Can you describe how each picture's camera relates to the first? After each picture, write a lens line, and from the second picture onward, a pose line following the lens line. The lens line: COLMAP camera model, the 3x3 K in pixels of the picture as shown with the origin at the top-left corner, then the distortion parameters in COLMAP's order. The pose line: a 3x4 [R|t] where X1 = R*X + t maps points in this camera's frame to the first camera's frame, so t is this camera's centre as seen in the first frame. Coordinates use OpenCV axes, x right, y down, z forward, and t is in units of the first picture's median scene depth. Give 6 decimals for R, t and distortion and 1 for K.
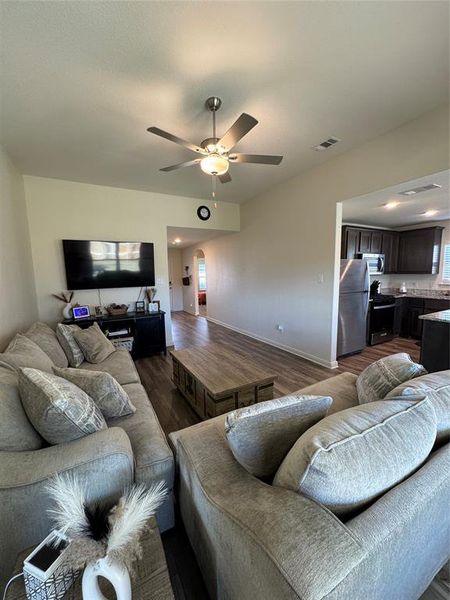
lens RADIAL K [[239.8, 0, 225.0], [0, 239.8, 300.0], [0, 0, 1]] dist [-0.003438, -0.000169]
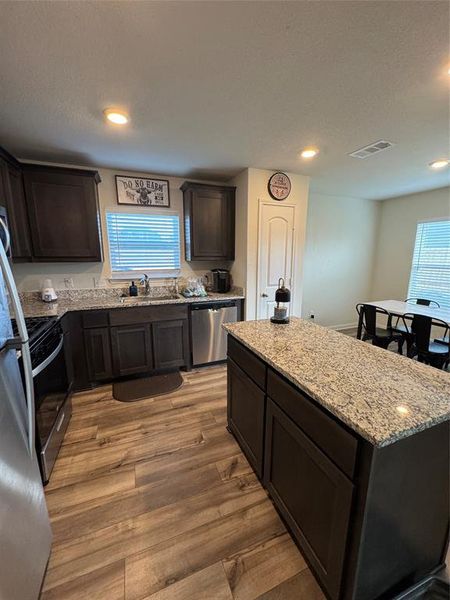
lens RADIAL K [[239.8, 0, 225.0], [0, 239.8, 300.0], [0, 0, 1]] dist [-0.003438, -0.000169]
pose [[0.107652, -0.155961, 0.981879, 0.321409], [0.115029, 0.982940, 0.143518, -0.066607], [-0.987512, 0.097495, 0.123756, 0.632428]]
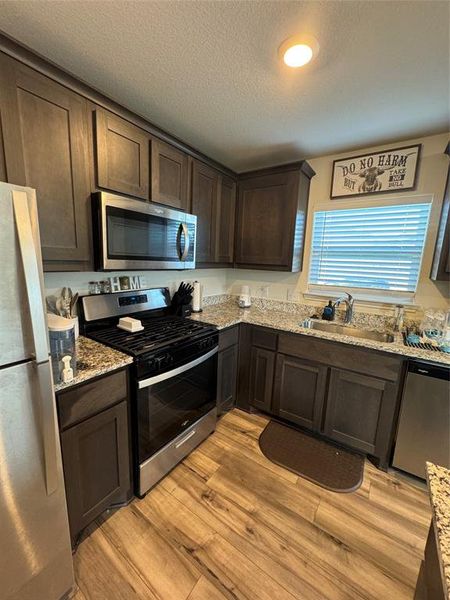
lens RADIAL K [[239.8, 0, 225.0], [0, 239.8, 300.0], [0, 0, 1]] dist [-0.003438, -0.000169]
pose [[0.888809, -0.017586, 0.457941, 0.518412], [-0.006640, 0.998664, 0.051237, -0.075326], [-0.458230, -0.048581, 0.887505, 0.624051]]
